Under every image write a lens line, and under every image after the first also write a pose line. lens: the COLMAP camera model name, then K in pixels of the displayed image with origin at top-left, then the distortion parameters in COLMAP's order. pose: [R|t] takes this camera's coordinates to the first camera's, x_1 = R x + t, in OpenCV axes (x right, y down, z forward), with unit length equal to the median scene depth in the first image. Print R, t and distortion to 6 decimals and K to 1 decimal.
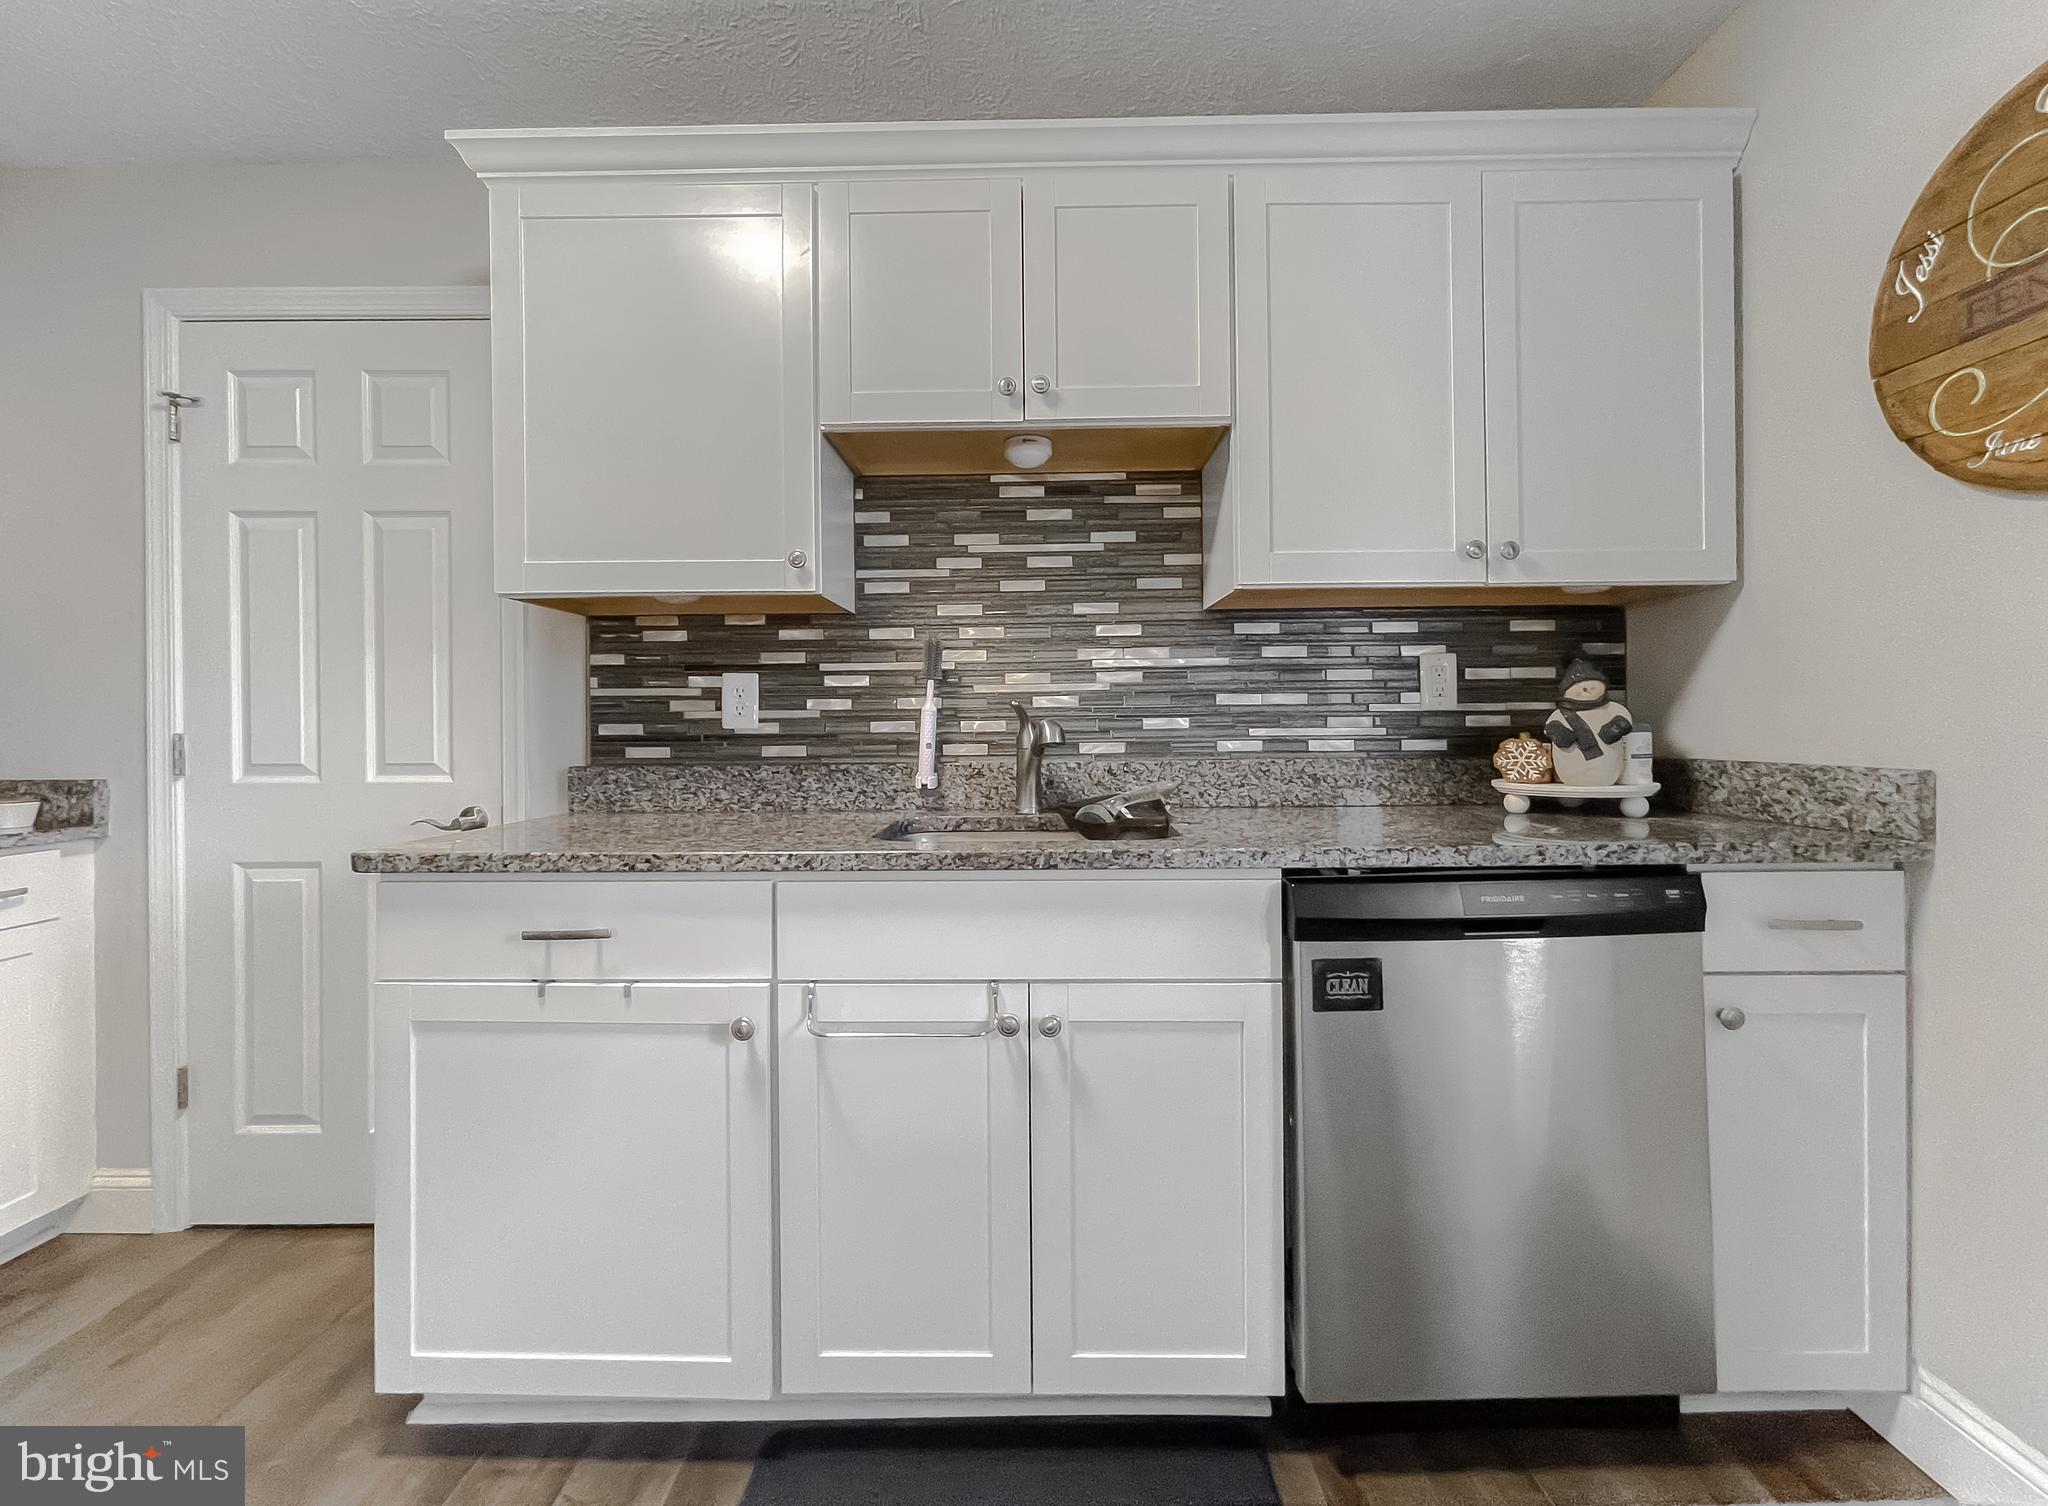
lens RADIAL K [[845.8, 0, 1034.8], [0, 845.8, 726.3], [0, 0, 1]] dist [-0.002929, 0.000087]
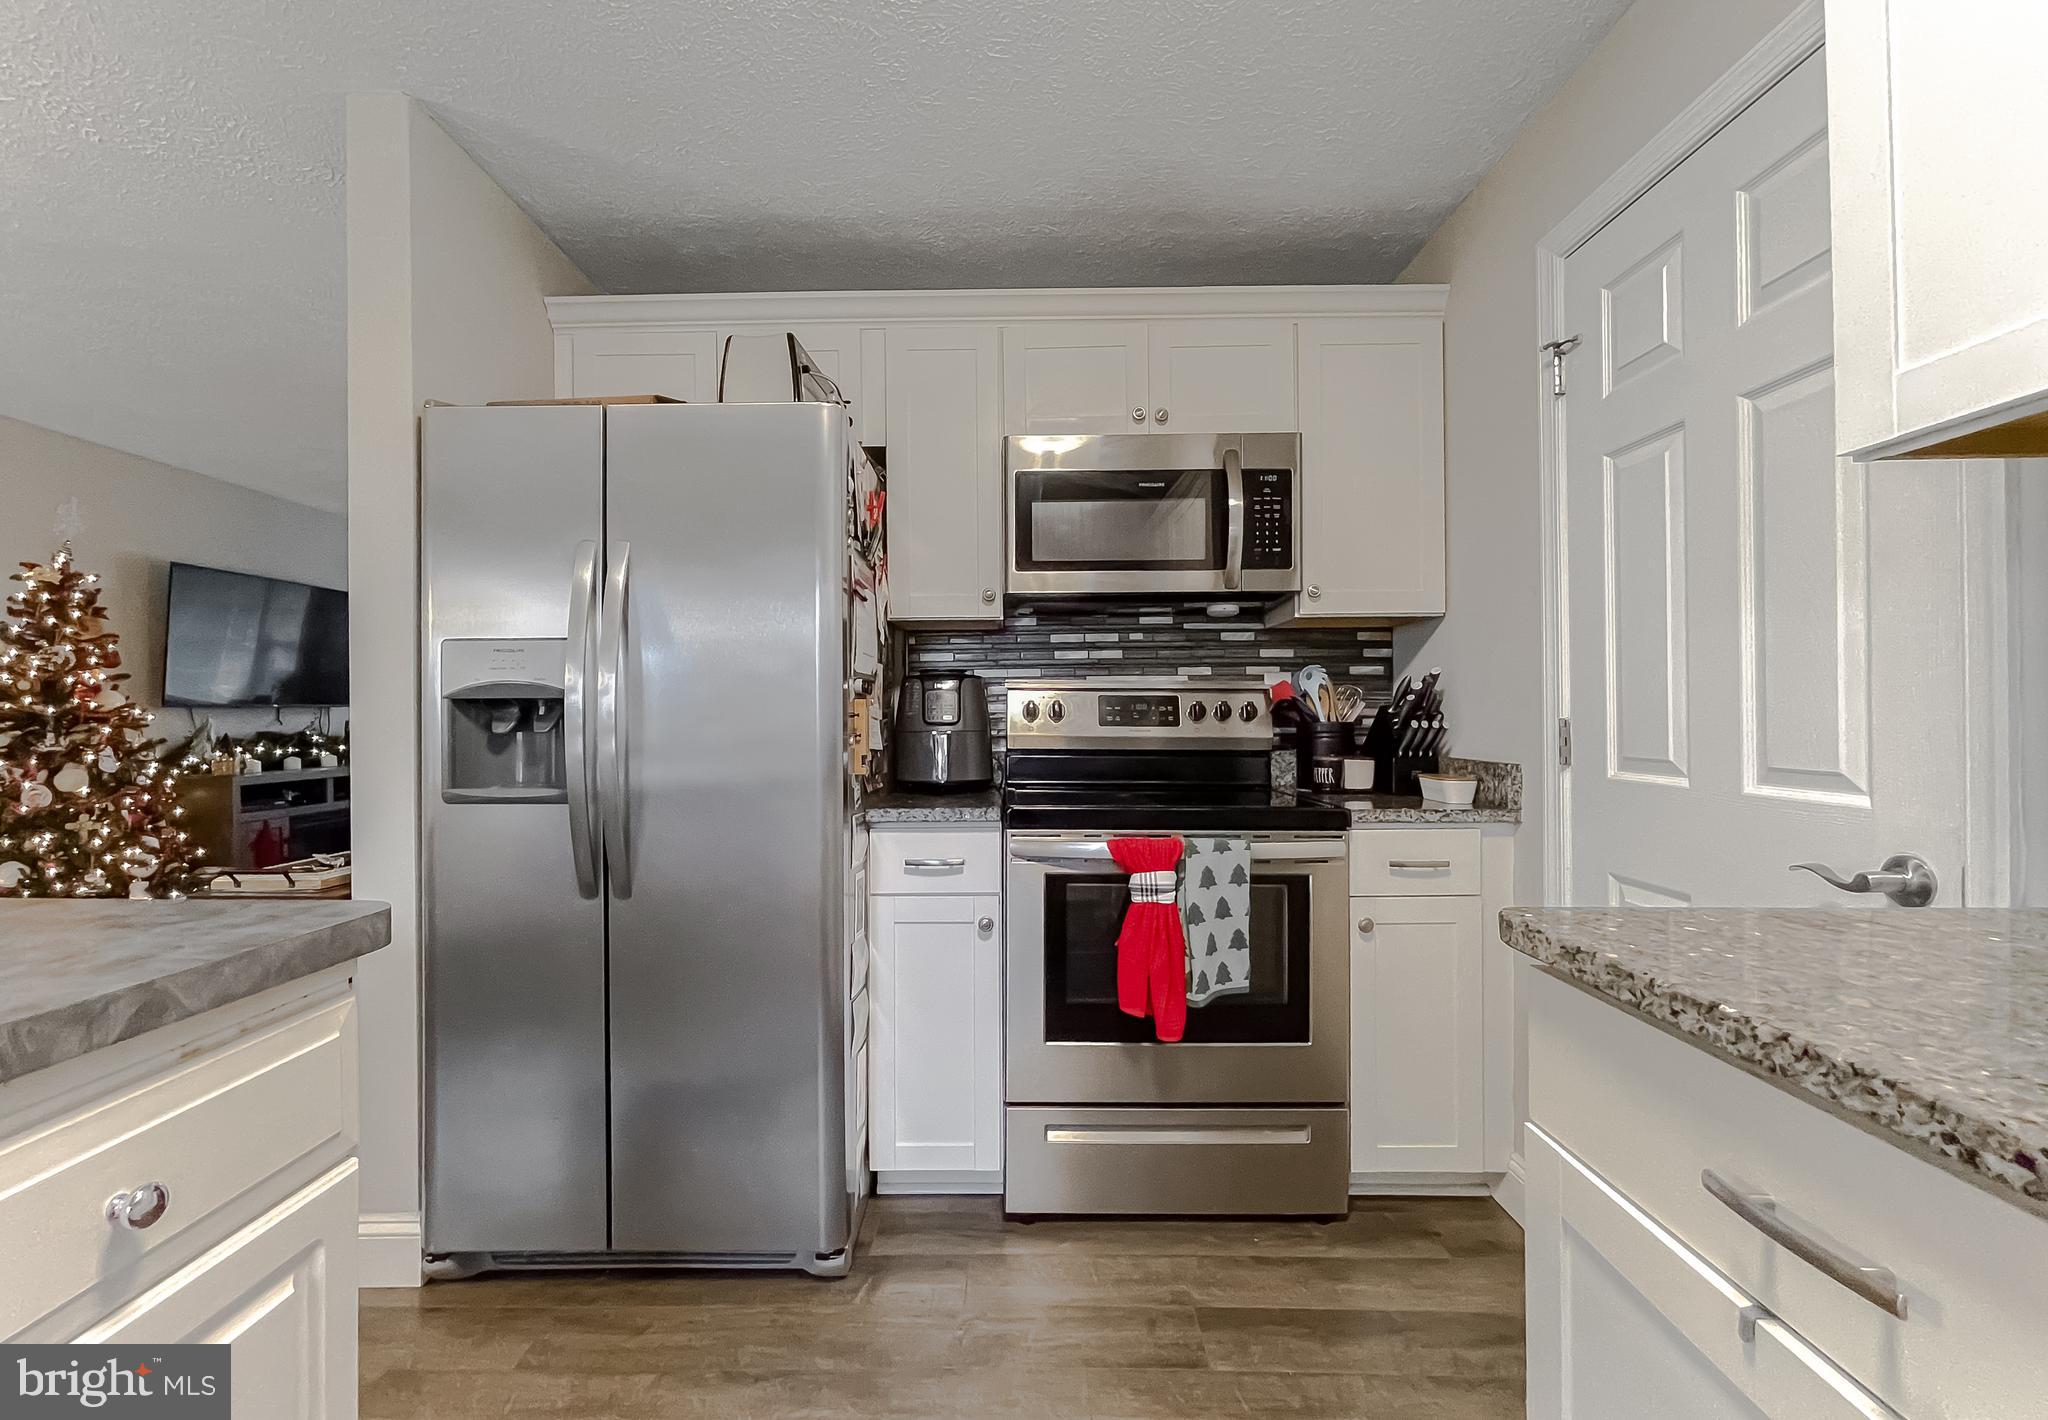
lens RADIAL K [[853.3, 0, 1004.8], [0, 853.3, 714.9], [0, 0, 1]] dist [-0.001998, 0.001089]
pose [[-0.017298, 0.006883, -0.999827, -0.094349], [0.006157, 0.999958, 0.006777, -0.005416], [0.999831, -0.006039, -0.017340, 0.420745]]
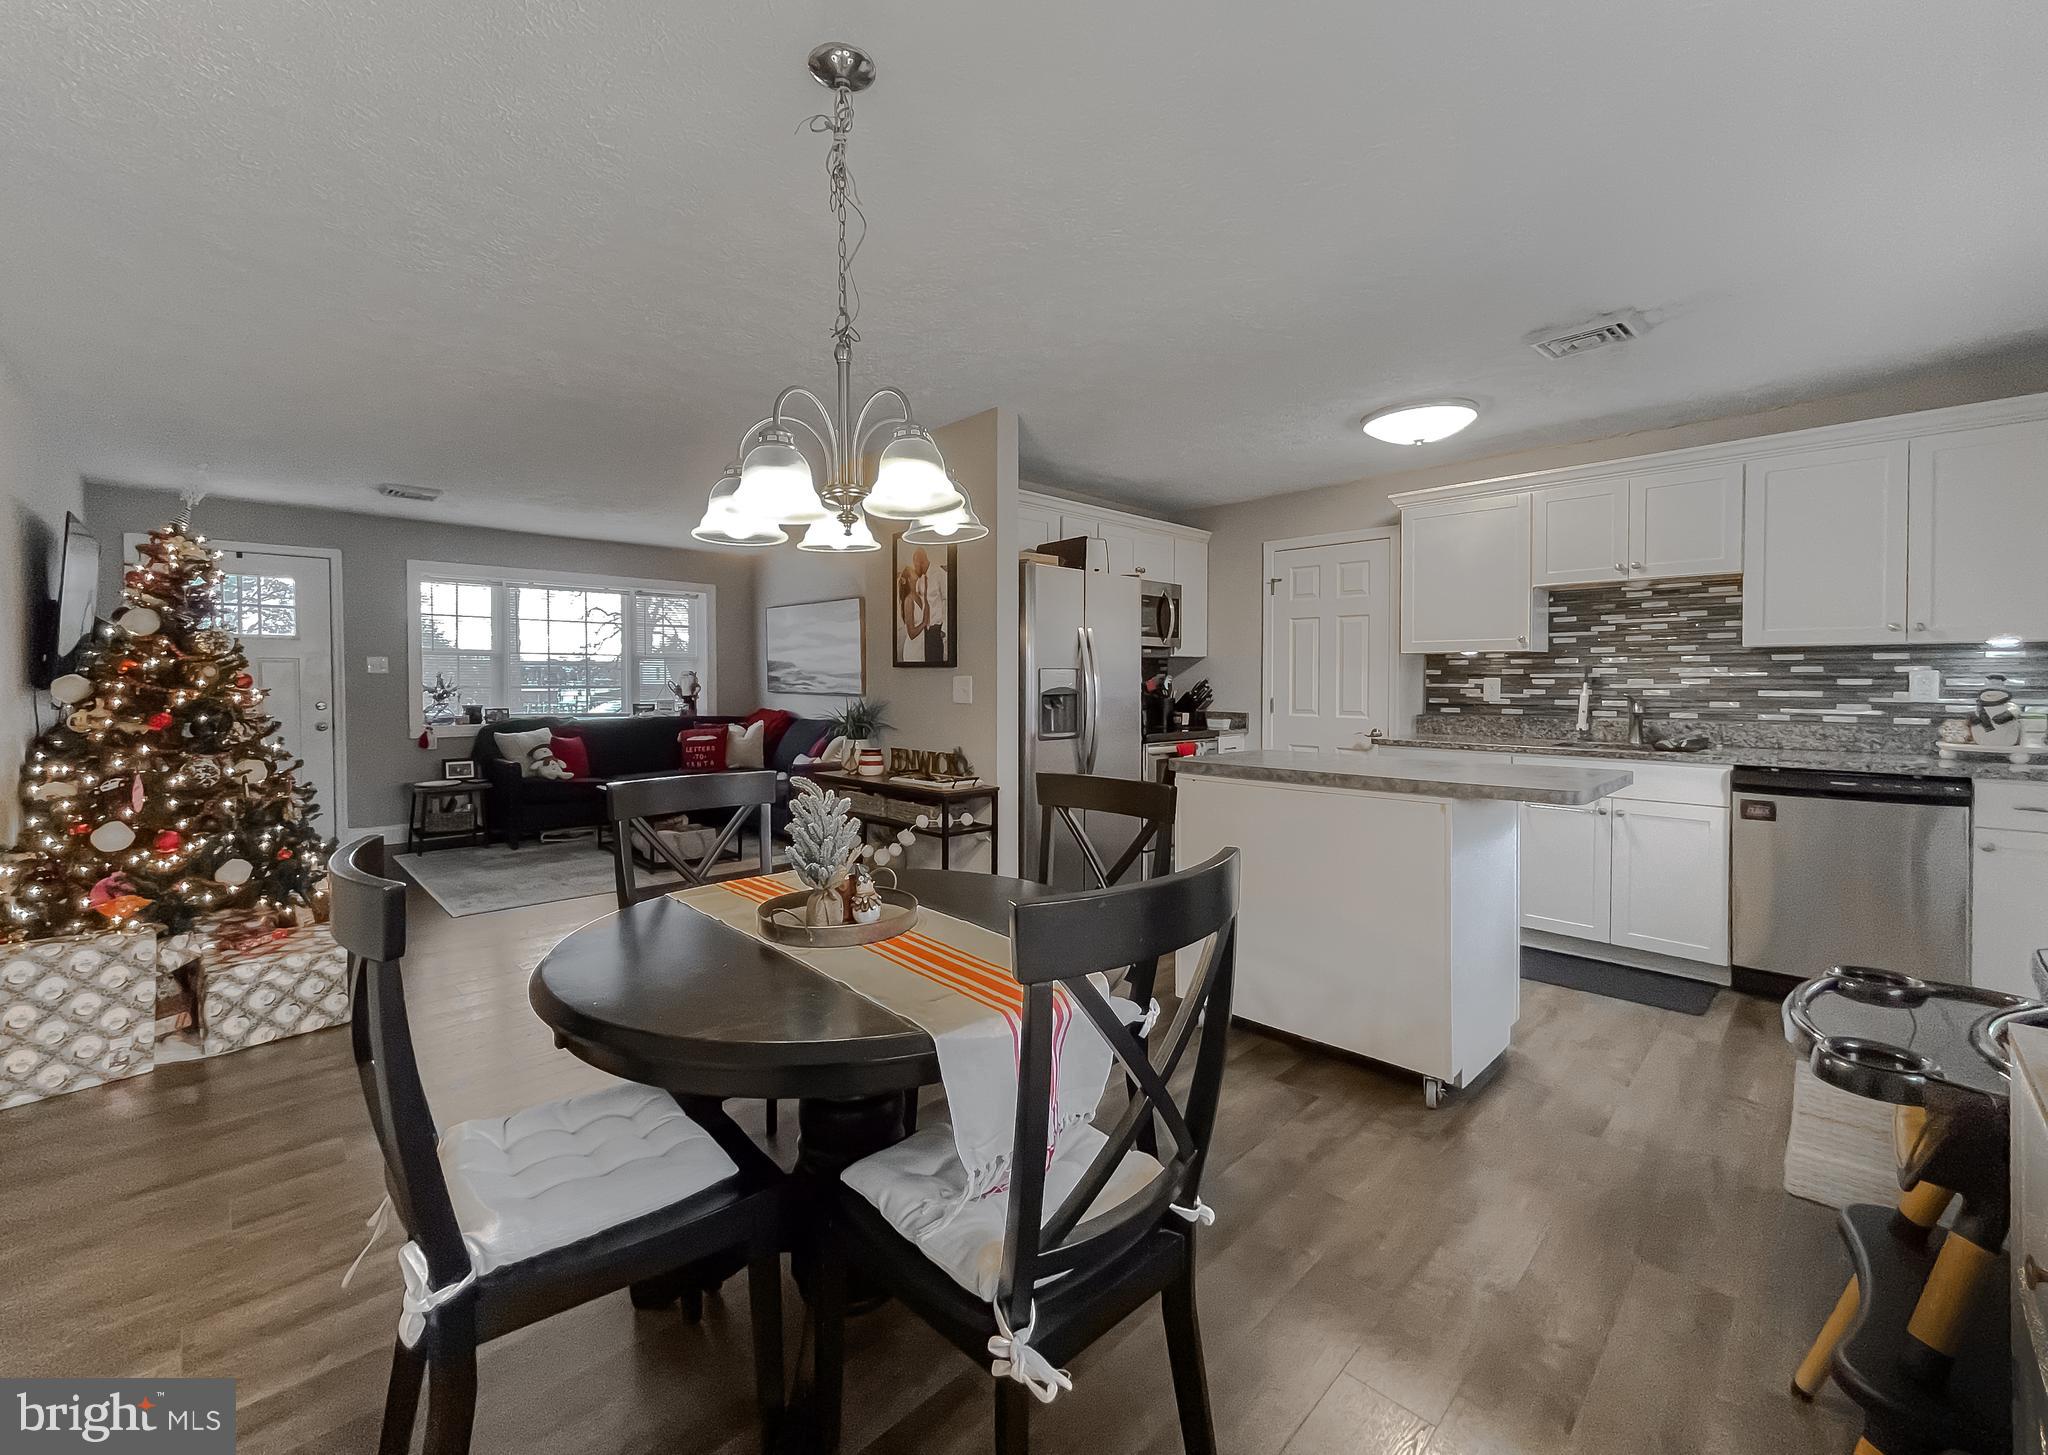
lens RADIAL K [[847.7, 0, 1009.3], [0, 847.7, 694.1], [0, 0, 1]] dist [-0.001982, 0.001821]
pose [[0.700620, 0.021676, -0.713206, 0.402741], [-0.004622, 0.999655, 0.025842, -0.073509], [0.713520, -0.014809, 0.700478, -1.645266]]
